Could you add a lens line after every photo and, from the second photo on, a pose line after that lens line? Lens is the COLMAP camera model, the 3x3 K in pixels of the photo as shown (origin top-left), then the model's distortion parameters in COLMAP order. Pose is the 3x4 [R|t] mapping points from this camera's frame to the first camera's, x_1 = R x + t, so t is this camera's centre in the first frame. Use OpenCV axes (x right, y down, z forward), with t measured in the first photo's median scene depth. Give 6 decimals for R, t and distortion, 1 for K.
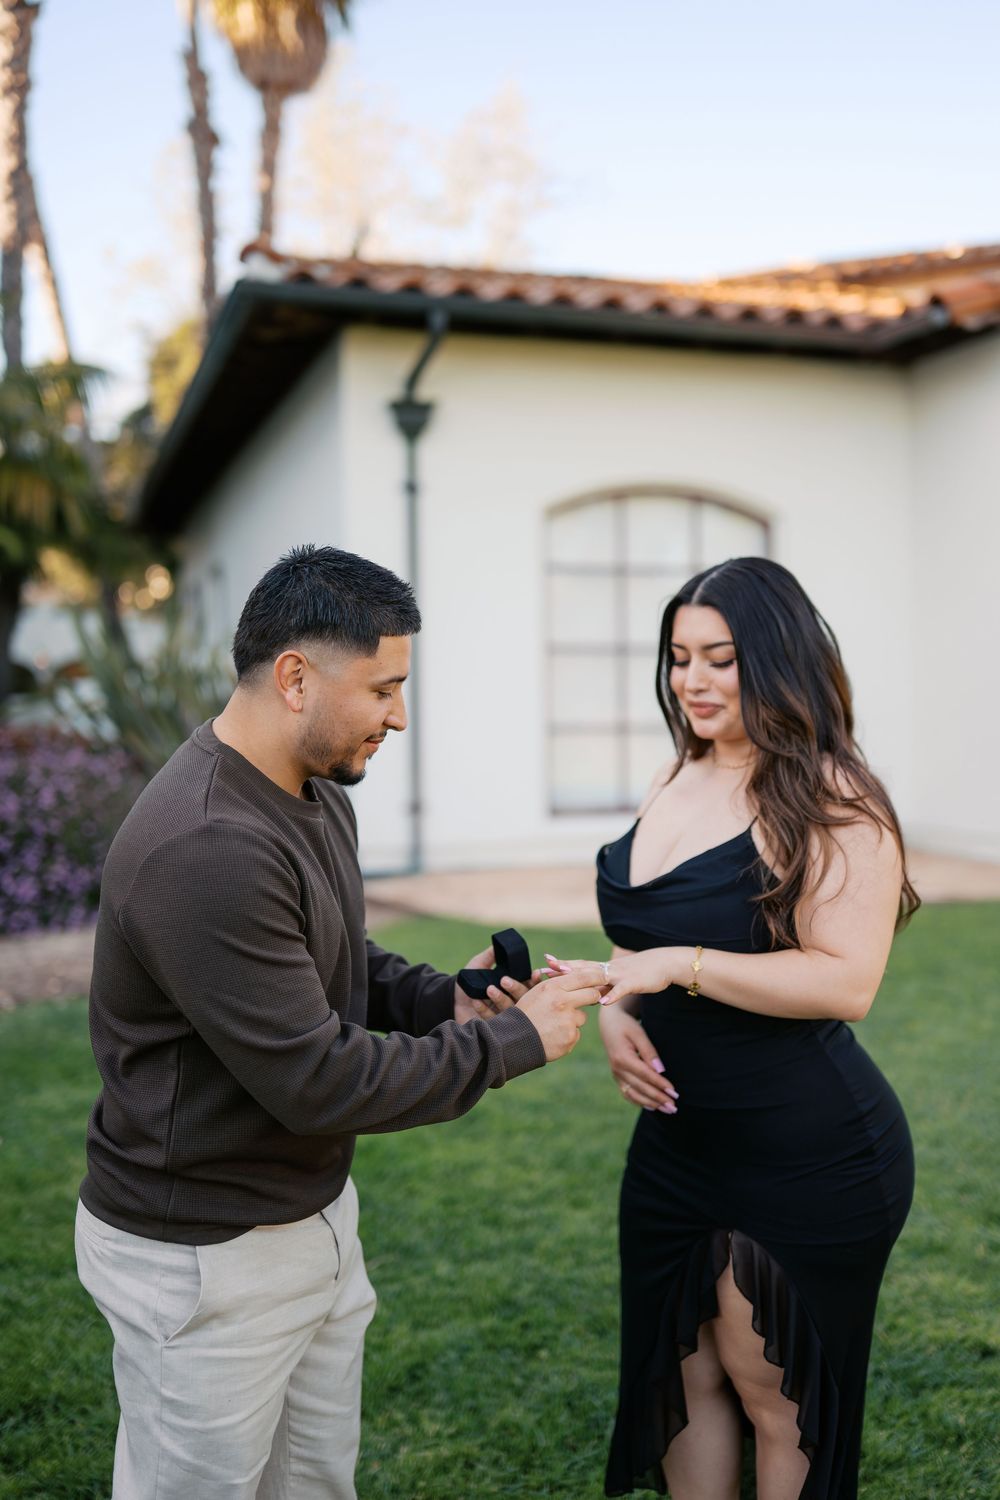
lens RADIAL K [[1438.1, 0, 500.0], [0, 1438.1, 750.0], [0, 0, 1]] dist [0.000870, -0.003311]
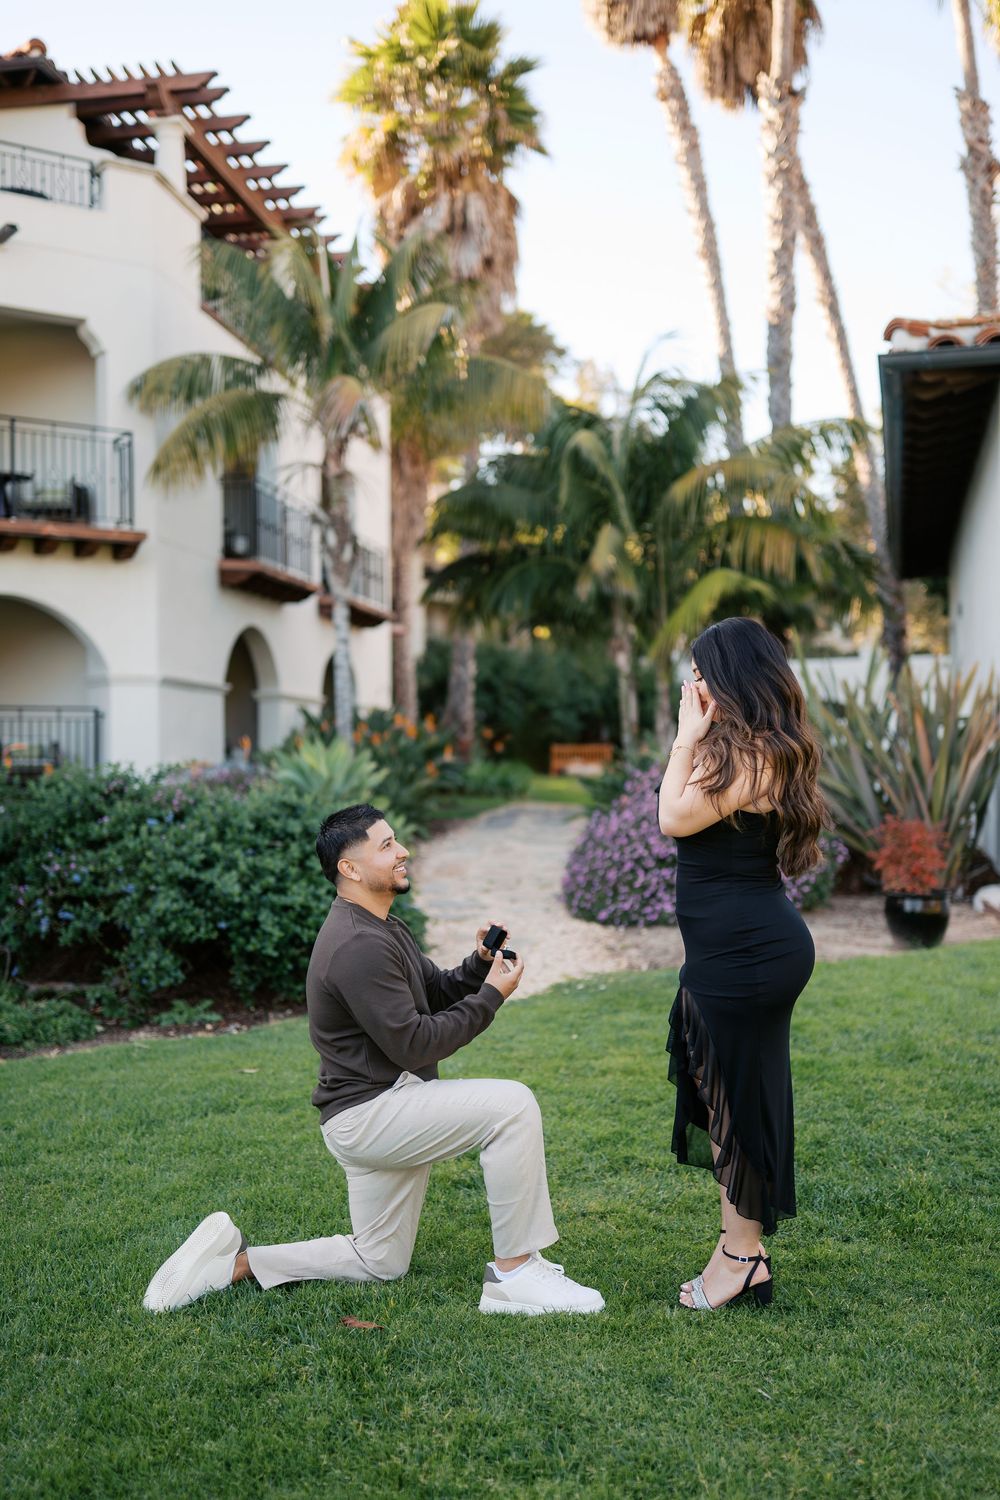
lens RADIAL K [[1533.9, 0, 467.0], [0, 1533.9, 744.1], [0, 0, 1]] dist [-0.015158, 0.010918]
pose [[0.836156, -0.010052, -0.548400, 0.119827], [-0.009568, 0.999413, -0.032909, 0.010937], [0.548409, 0.032764, 0.835568, -0.100063]]
